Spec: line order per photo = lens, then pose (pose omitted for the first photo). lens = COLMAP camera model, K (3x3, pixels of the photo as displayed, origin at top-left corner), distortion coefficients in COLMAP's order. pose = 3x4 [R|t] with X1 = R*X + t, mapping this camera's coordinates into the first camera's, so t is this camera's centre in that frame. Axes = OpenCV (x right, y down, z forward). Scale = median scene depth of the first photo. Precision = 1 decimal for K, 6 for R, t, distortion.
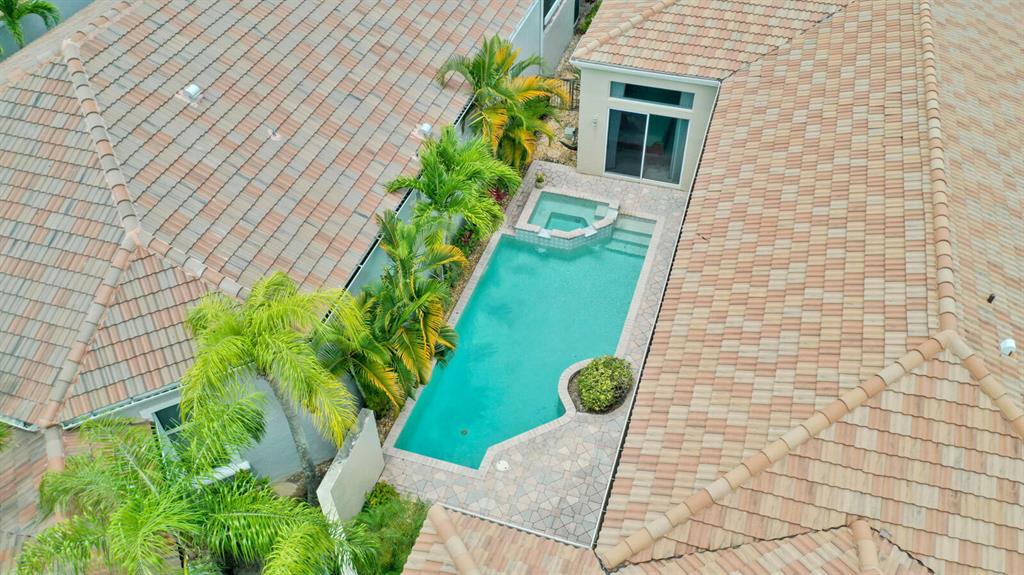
lens RADIAL K [[812.7, 0, 524.7], [0, 812.7, 290.1], [0, 0, 1]] dist [0.003660, -0.002229]
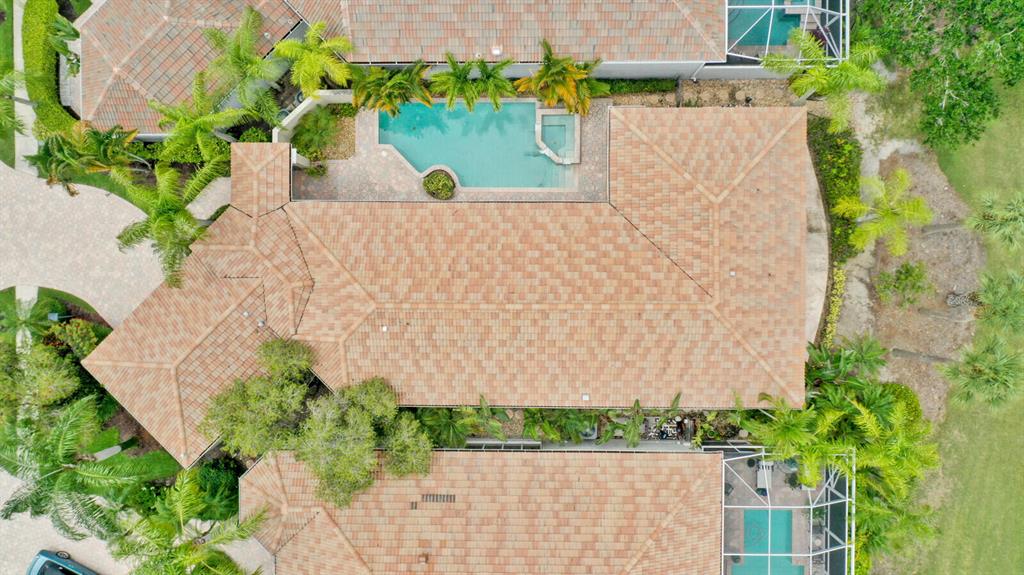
lens RADIAL K [[812.7, 0, 524.7], [0, 812.7, 290.1], [0, 0, 1]] dist [0.003660, -0.002229]
pose [[0.296433, 0.954800, 0.022008, 0.314061], [-0.652191, 0.185542, 0.734998, -1.278791], [0.697692, -0.232231, 0.677712, -0.272370]]
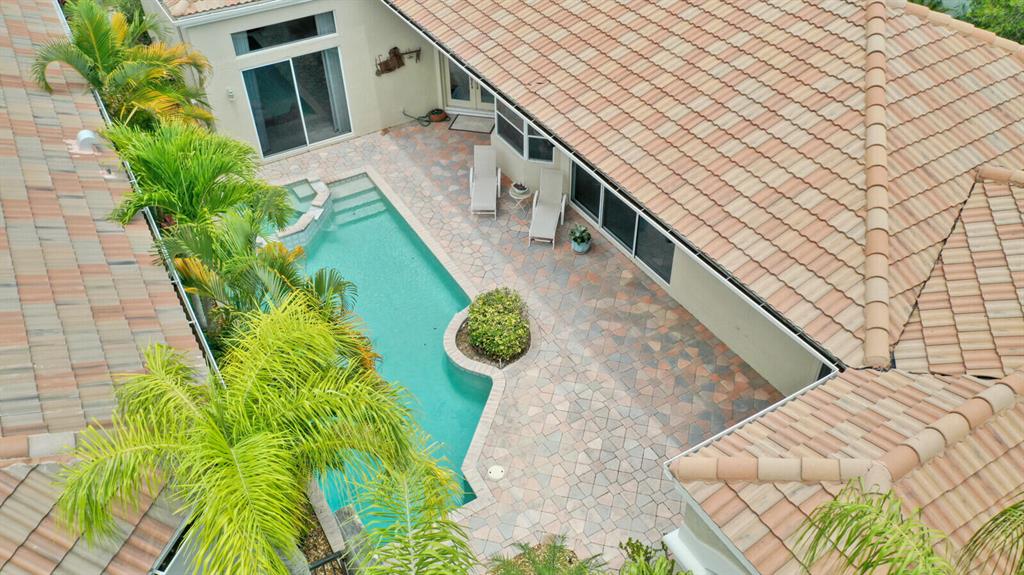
lens RADIAL K [[812.7, 0, 524.7], [0, 812.7, 290.1], [0, 0, 1]] dist [0.003660, -0.002229]
pose [[0.664798, -0.494973, 0.559504, -0.262942], [0.532534, 0.839268, 0.109717, 0.011064], [-0.523881, 0.225015, 0.821533, 0.278738]]
